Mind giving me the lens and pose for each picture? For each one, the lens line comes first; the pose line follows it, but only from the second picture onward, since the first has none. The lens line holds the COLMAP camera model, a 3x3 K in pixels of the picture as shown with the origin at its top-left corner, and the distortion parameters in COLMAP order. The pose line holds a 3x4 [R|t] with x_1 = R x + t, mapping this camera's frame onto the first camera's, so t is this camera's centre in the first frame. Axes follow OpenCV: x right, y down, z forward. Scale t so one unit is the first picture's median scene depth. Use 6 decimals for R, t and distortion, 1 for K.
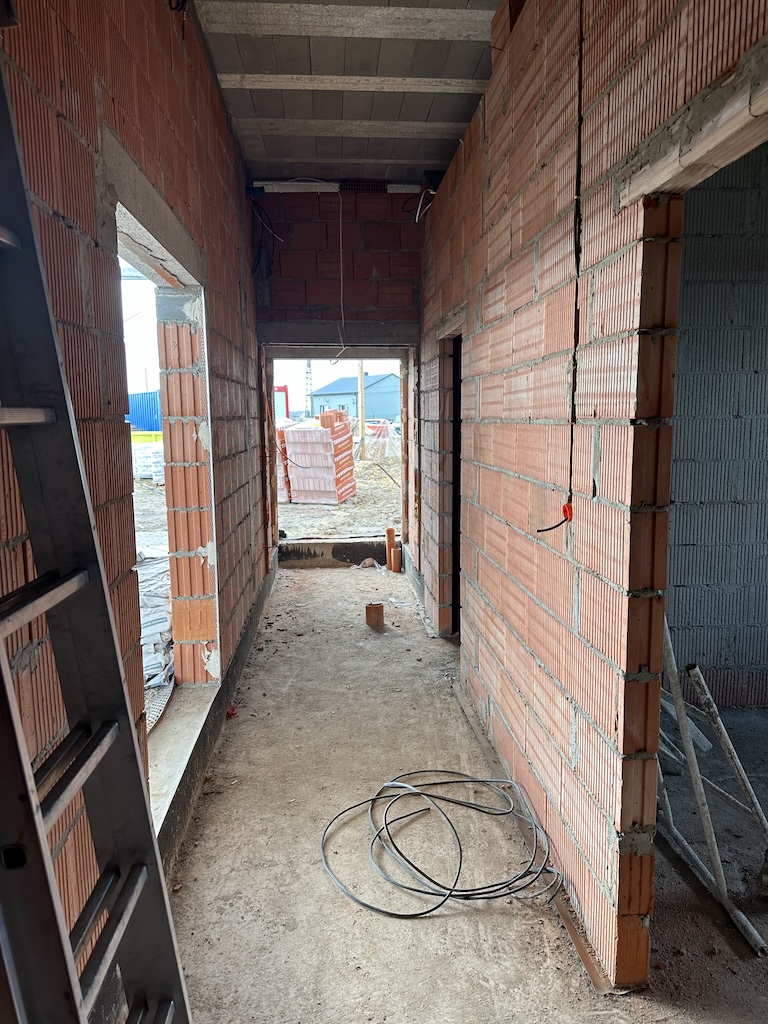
lens RADIAL K [[715.1, 0, 384.2], [0, 715.1, 511.3], [0, 0, 1]] dist [-0.004403, -0.002843]
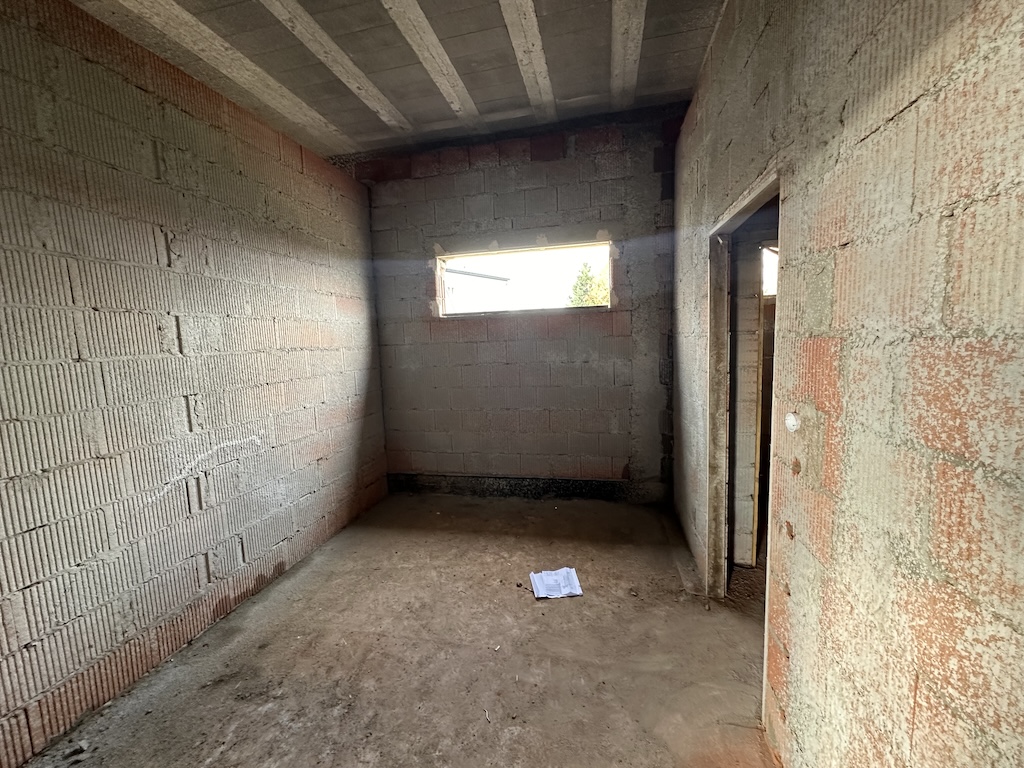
lens RADIAL K [[411.5, 0, 510.6], [0, 411.5, 384.8], [0, 0, 1]] dist [0.004027, 0.000170]
pose [[0.290825, -0.107890, 0.950674, 0.168608], [0.161473, 0.984904, 0.062378, -0.050128], [-0.943052, 0.135367, 0.303856, 0.361257]]
